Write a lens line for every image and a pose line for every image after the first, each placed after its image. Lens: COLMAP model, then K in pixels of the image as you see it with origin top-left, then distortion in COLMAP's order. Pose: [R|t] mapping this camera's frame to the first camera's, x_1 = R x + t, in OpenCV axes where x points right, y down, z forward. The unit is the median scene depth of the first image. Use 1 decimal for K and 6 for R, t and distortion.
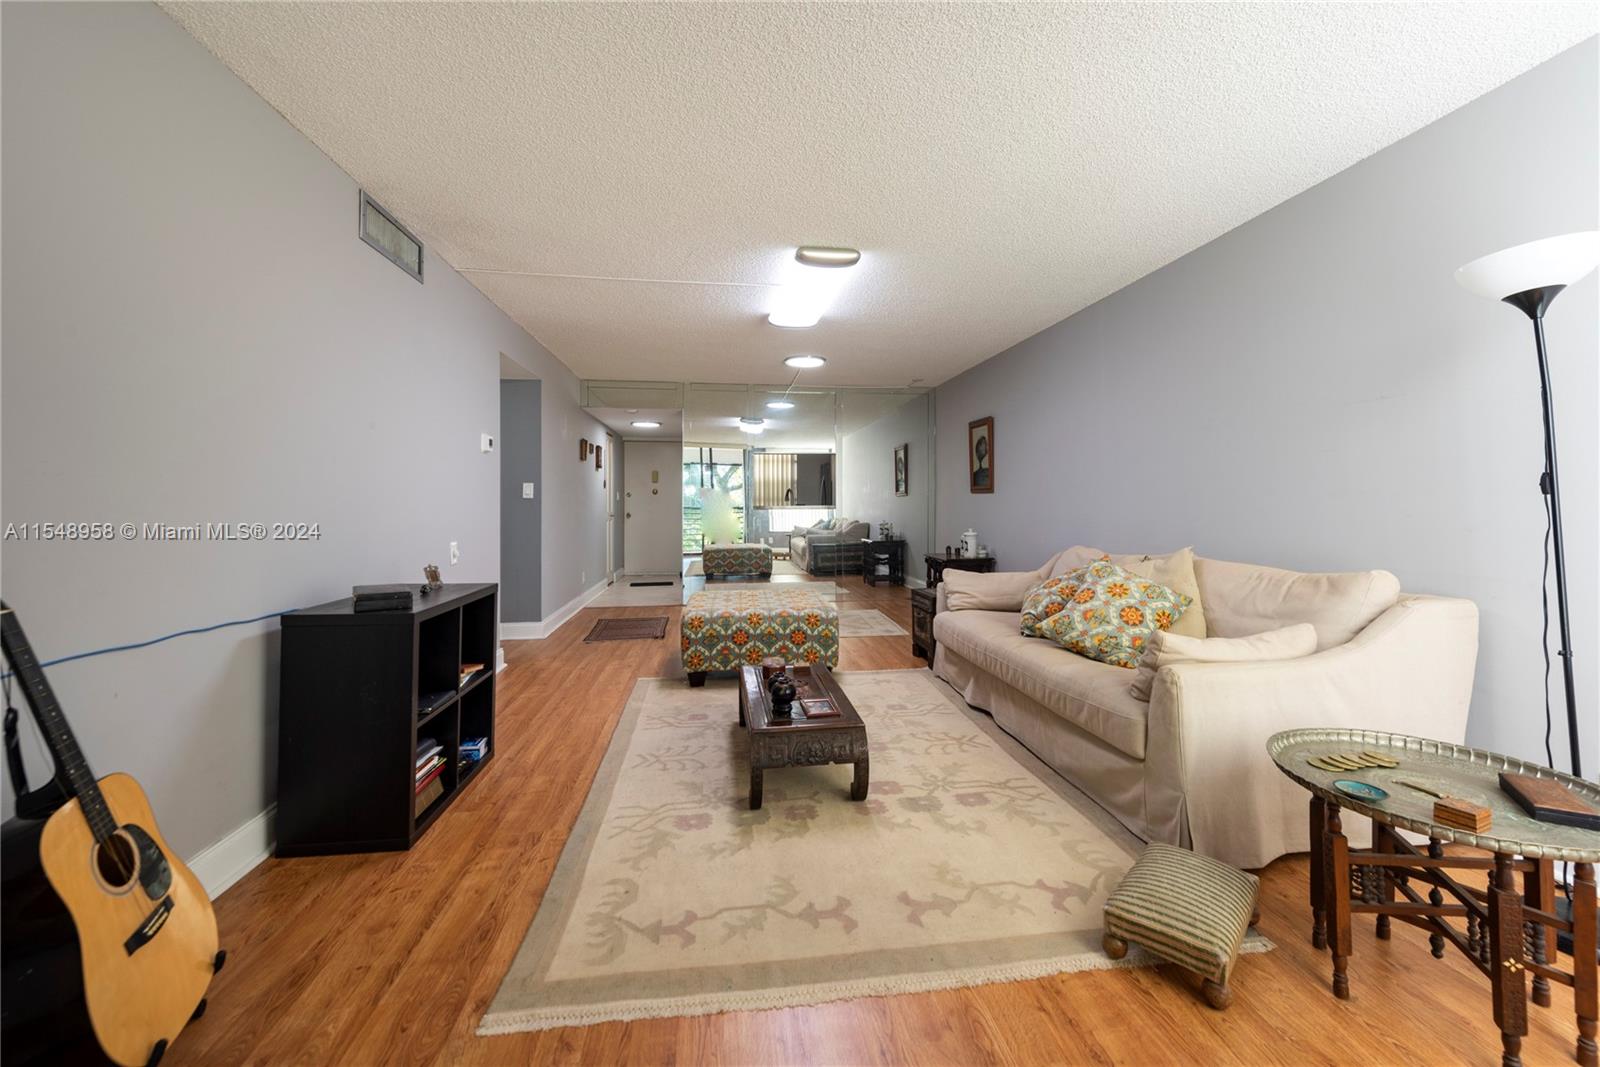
lens RADIAL K [[650.2, 0, 809.7], [0, 650.2, 504.0], [0, 0, 1]] dist [0.003215, -0.000124]
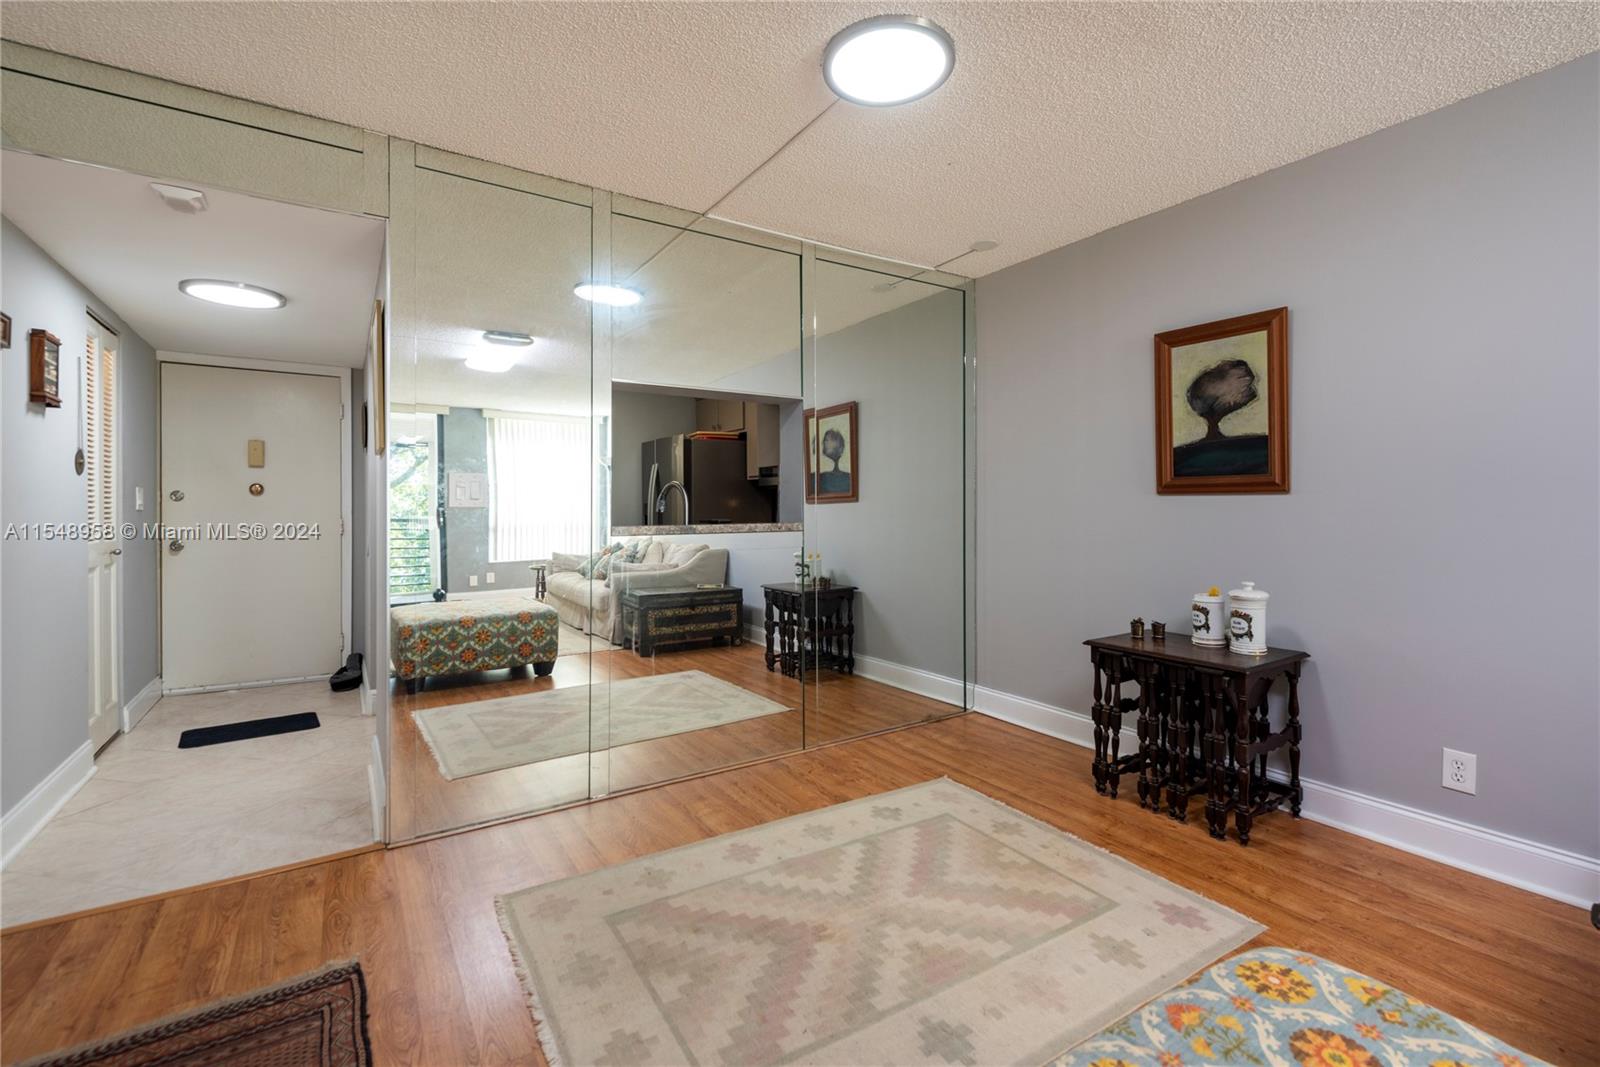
lens RADIAL K [[706.5, 0, 801.6], [0, 706.5, 509.3], [0, 0, 1]] dist [0.005632, -0.000767]
pose [[0.902934, -0.001119, 0.429778, -0.137136], [0.002353, 0.999994, -0.002341, -0.004481], [-0.429773, 0.003125, 0.902932, 0.510545]]
